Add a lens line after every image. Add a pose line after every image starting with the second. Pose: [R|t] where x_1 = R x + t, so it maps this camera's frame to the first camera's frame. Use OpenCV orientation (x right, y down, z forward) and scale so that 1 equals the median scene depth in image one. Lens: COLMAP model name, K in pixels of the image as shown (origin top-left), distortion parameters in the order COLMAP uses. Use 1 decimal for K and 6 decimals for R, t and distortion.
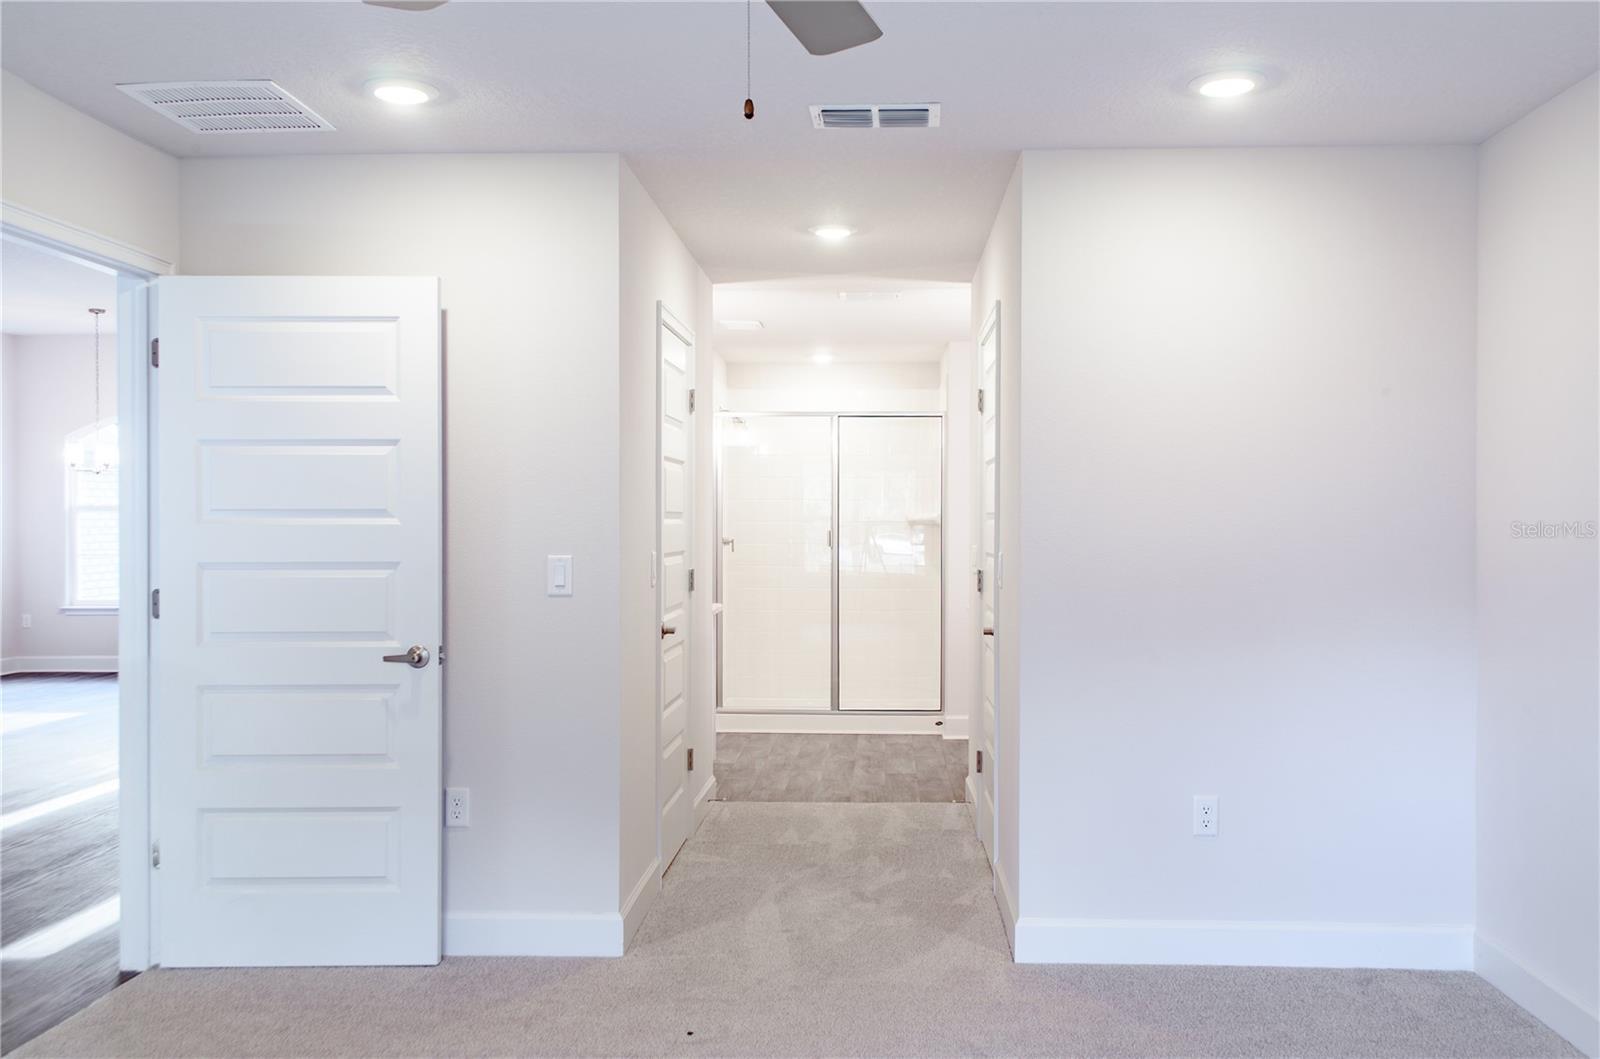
lens RADIAL K [[1367.0, 0, 800.0], [0, 1367.0, 529.5], [0, 0, 1]] dist [0.055407, -0.057351]
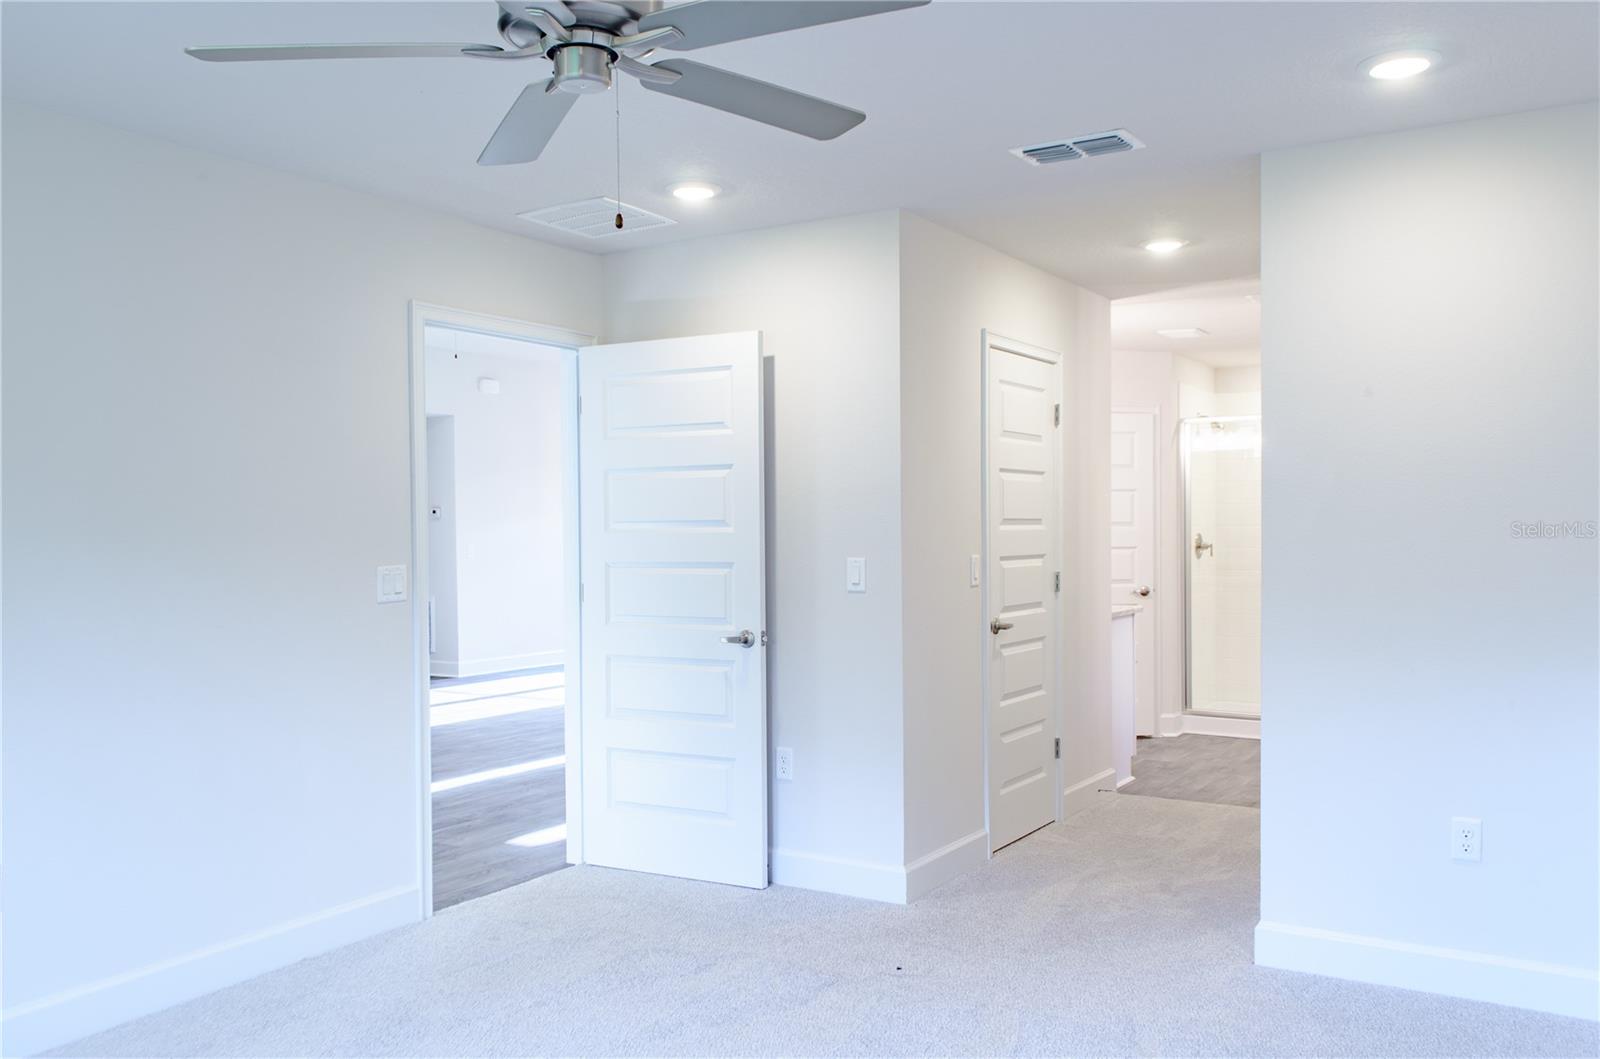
lens RADIAL K [[1347.7, 0, 804.8], [0, 1347.7, 548.4], [0, 0, 1]] dist [0.068340, -0.002471]
pose [[0.864552, -0.000637, -0.502543, 0.374509], [0.005498, 0.999951, 0.008192, 0.001248], [0.502513, -0.009845, 0.864514, -0.025259]]
